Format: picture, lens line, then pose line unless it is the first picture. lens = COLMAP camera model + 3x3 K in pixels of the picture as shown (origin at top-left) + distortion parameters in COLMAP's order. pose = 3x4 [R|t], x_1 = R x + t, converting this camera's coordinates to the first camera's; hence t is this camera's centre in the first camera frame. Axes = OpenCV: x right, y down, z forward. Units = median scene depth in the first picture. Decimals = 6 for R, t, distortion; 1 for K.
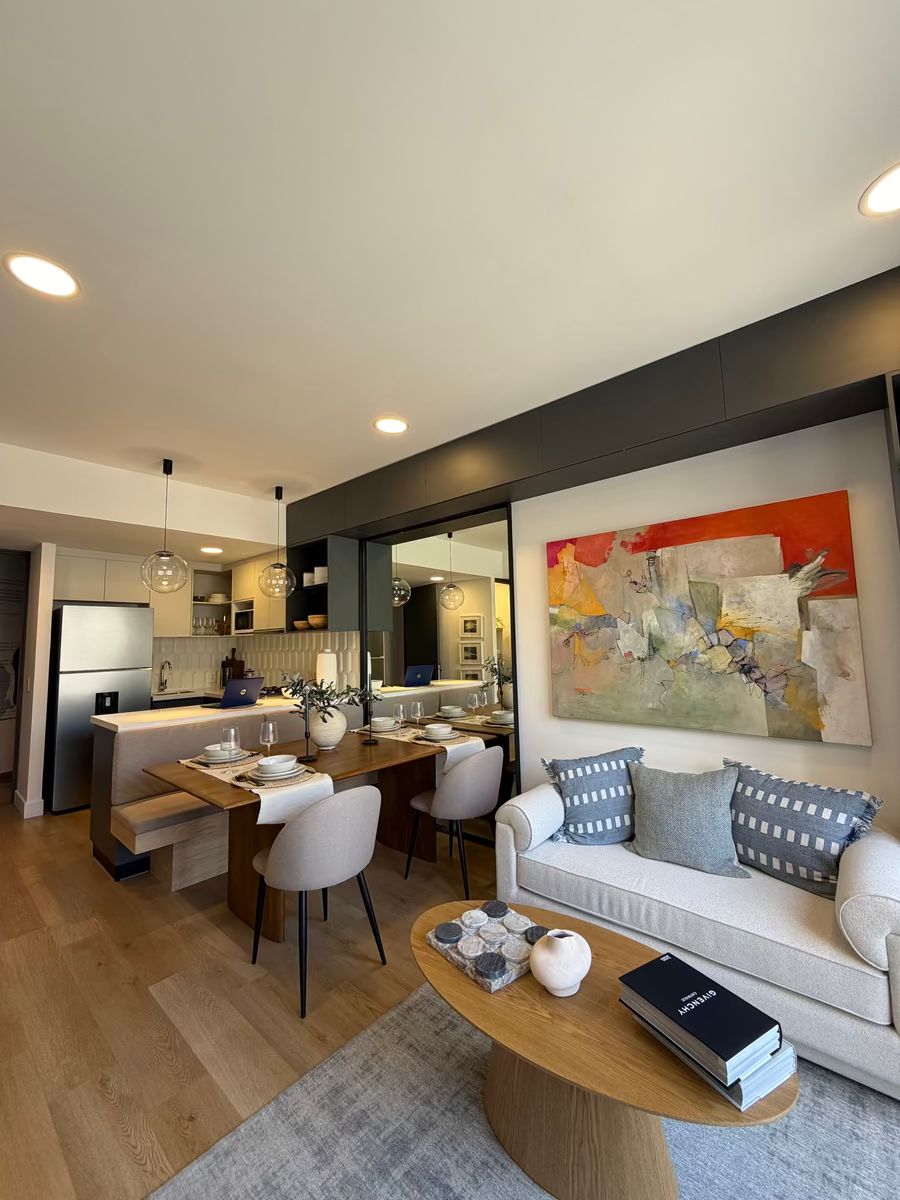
lens RADIAL K [[479.6, 0, 448.8], [0, 479.6, 596.3], [0, 0, 1]] dist [-0.001570, 0.000670]
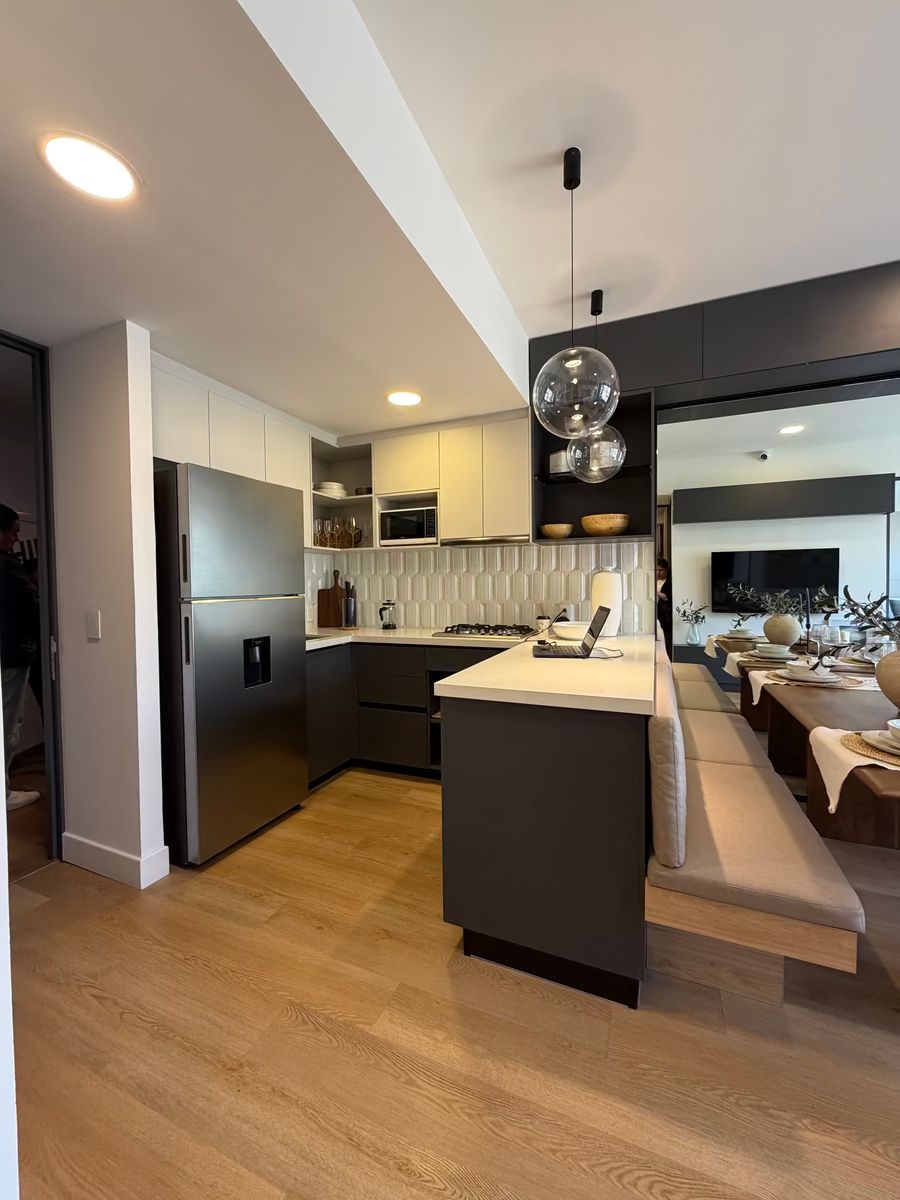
lens RADIAL K [[479.6, 0, 448.4], [0, 479.6, 596.3], [0, 0, 1]] dist [-0.001570, 0.000670]
pose [[0.948699, 0.003783, 0.316158, -0.995770], [-0.040526, 0.993136, 0.109723, 0.125293], [-0.313572, -0.116907, 0.942340, 0.623273]]
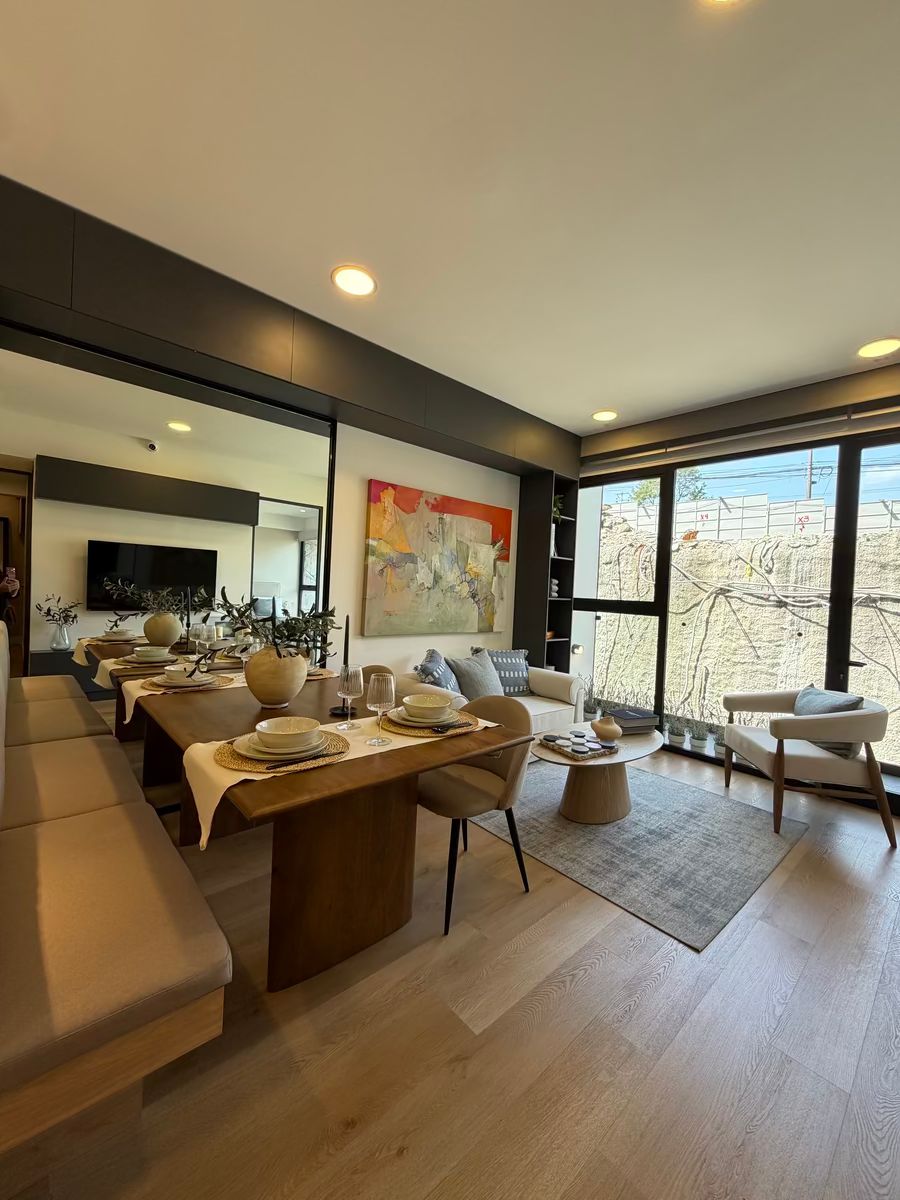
lens RADIAL K [[479.6, 0, 451.5], [0, 479.6, 595.7], [0, 0, 1]] dist [-0.001570, 0.000670]
pose [[0.105998, 0.016390, 0.994231, -0.883720], [-0.144024, 0.989574, -0.000958, 0.128790], [-0.983881, -0.143091, 0.107253, 0.697665]]
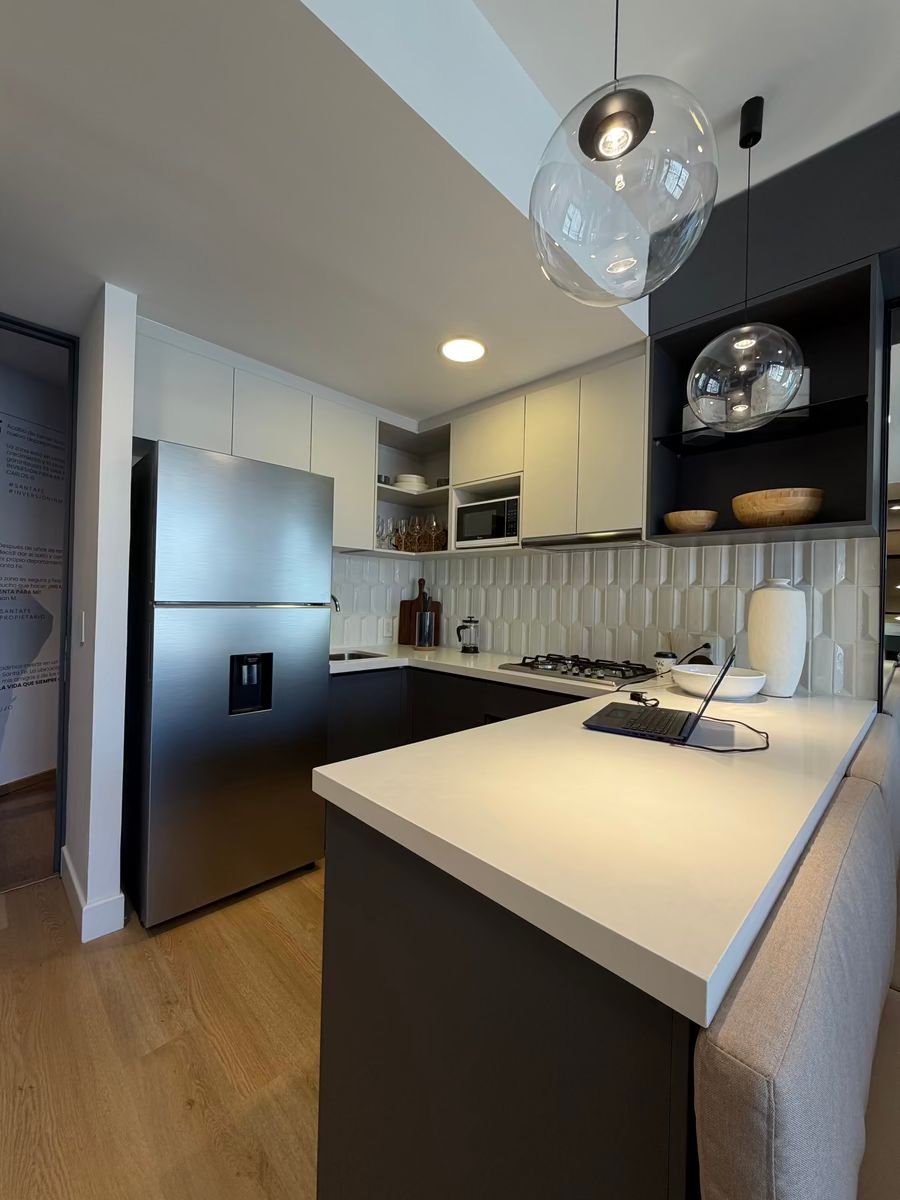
lens RADIAL K [[479.6, 0, 448.2], [0, 479.6, 595.8], [0, 0, 1]] dist [-0.001570, 0.000670]
pose [[0.997017, 0.049069, -0.059576, -0.744237], [-0.043439, 0.994778, 0.092361, 0.143670], [0.063797, -0.089498, 0.993942, 0.842882]]
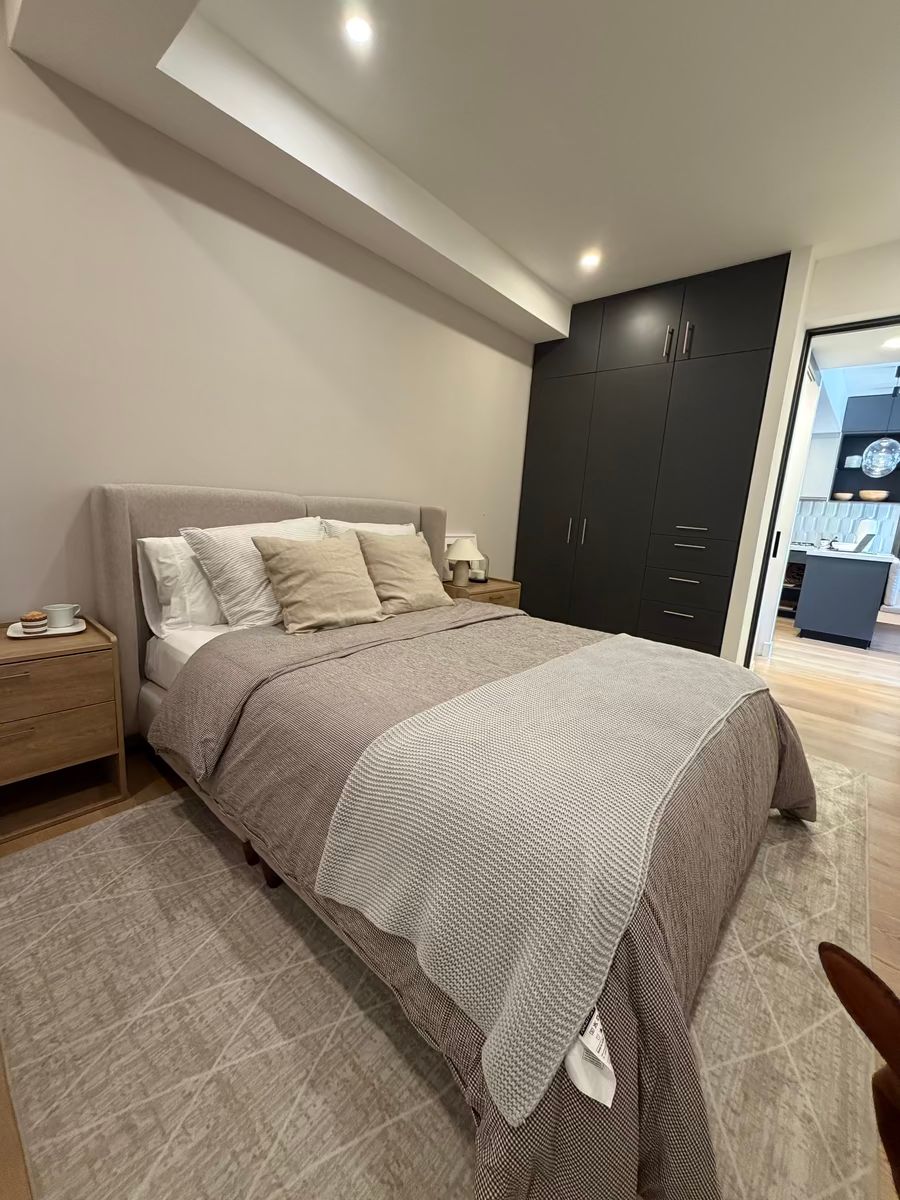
lens RADIAL K [[479.6, 0, 446.4], [0, 479.6, 593.3], [0, 0, 1]] dist [-0.001570, 0.000670]
pose [[0.996112, 0.087324, 0.011652, -2.105825], [-0.087230, 0.959106, 0.269269, 0.083781], [0.012338, -0.269239, 0.962994, -0.548583]]
